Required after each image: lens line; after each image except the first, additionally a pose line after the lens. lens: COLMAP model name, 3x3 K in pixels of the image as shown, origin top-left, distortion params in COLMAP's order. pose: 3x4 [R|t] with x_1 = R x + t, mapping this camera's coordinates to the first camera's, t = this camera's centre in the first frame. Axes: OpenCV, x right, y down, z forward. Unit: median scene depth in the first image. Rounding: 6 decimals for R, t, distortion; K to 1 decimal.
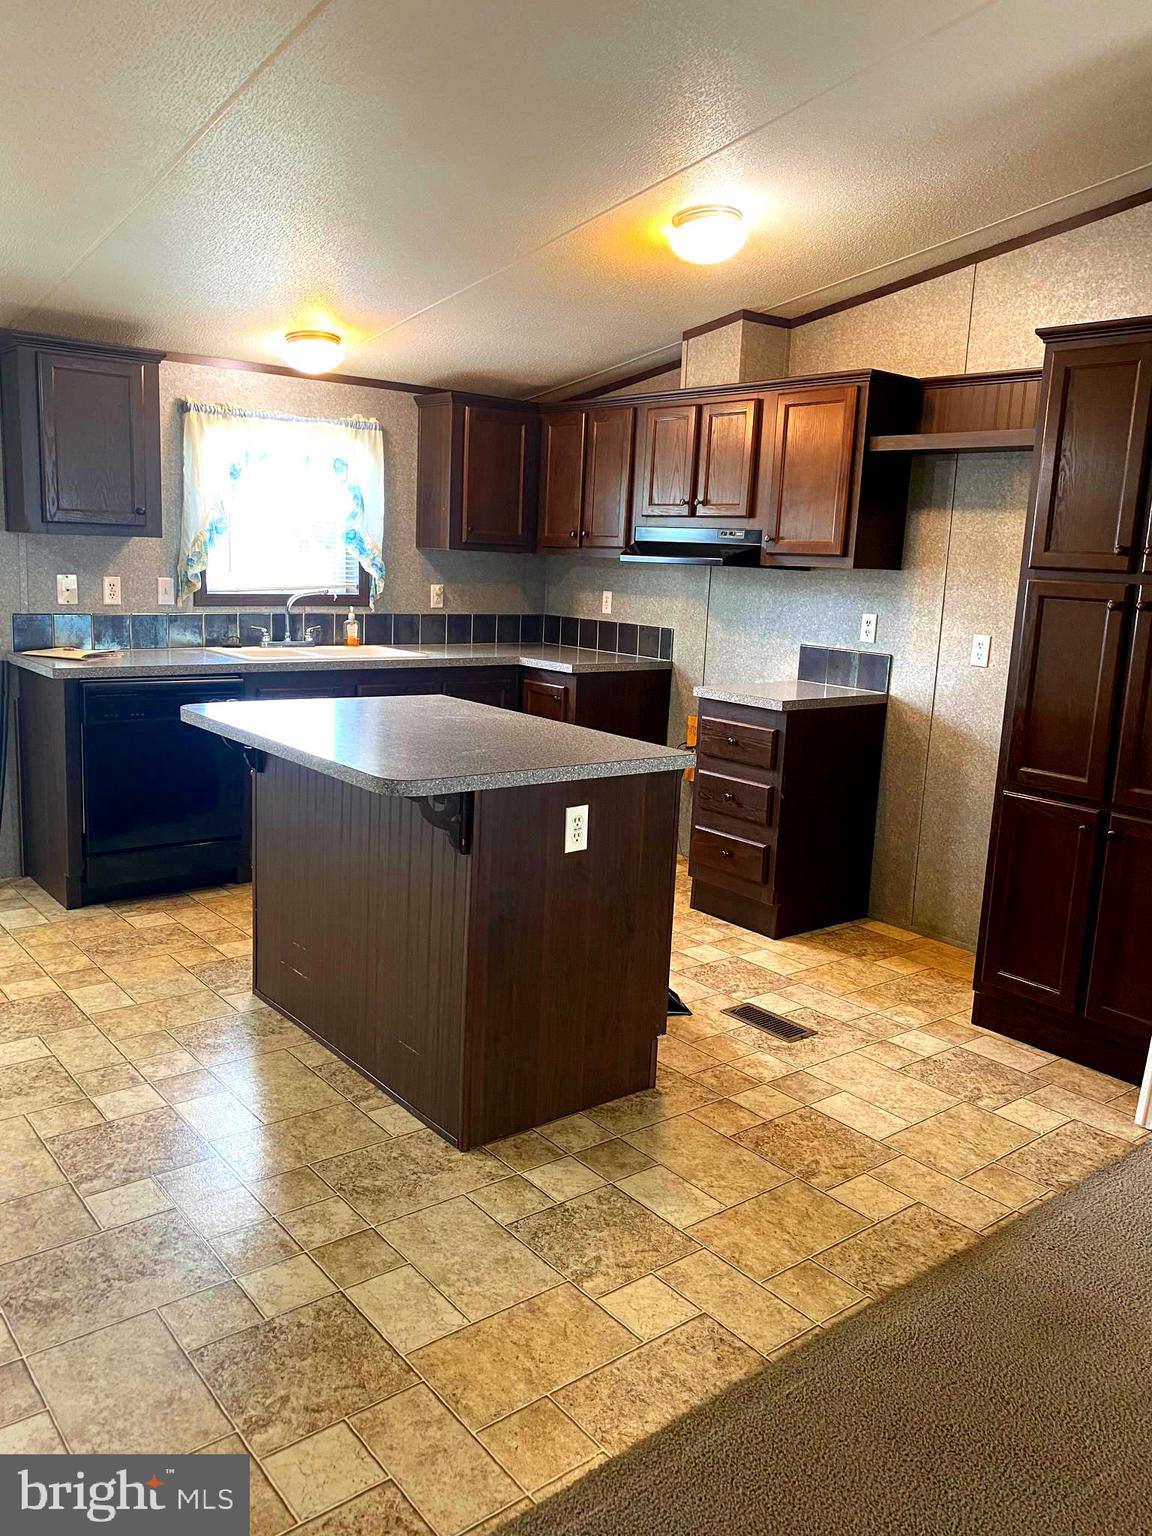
lens RADIAL K [[1174.3, 0, 589.6], [0, 1174.3, 772.3], [0, 0, 1]] dist [0.035740, -0.022377]
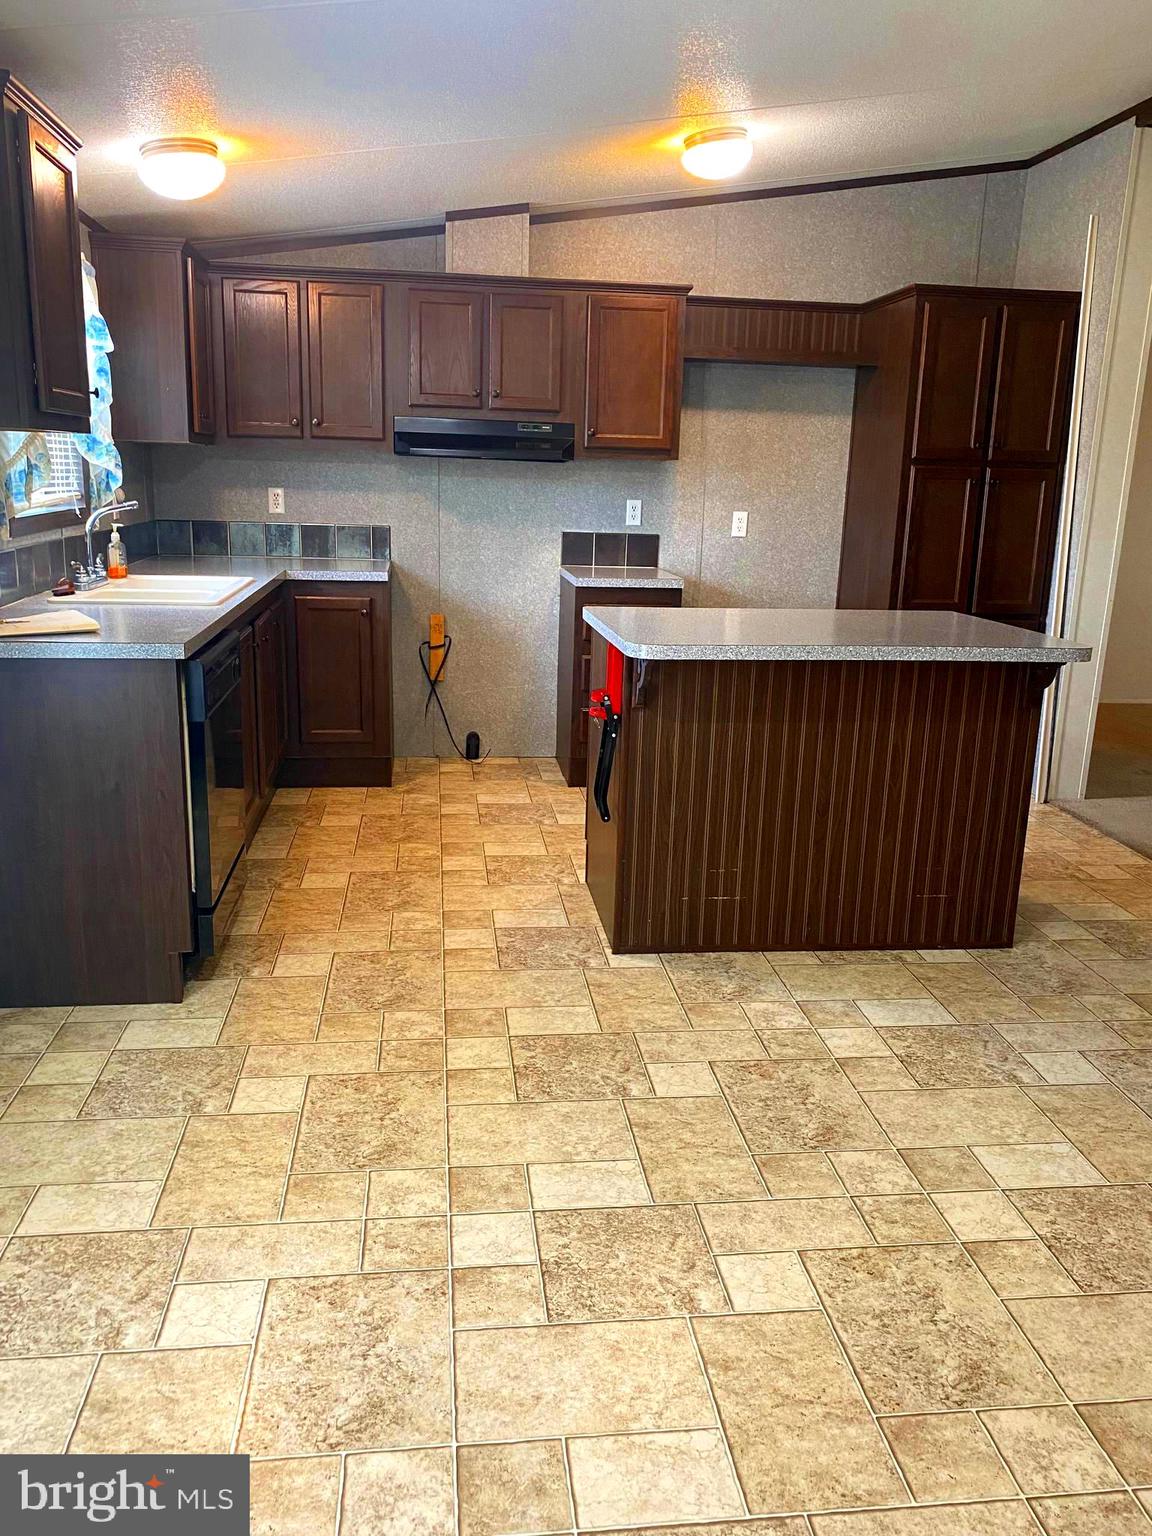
lens RADIAL K [[1174.3, 0, 572.3], [0, 1174.3, 763.3], [0, 0, 1]] dist [0.035740, -0.022377]
pose [[0.523218, -0.229527, 0.820707, -0.941654], [0.149590, 0.972830, 0.176704, -0.111783], [-0.838967, 0.030315, 0.543337, 0.498710]]
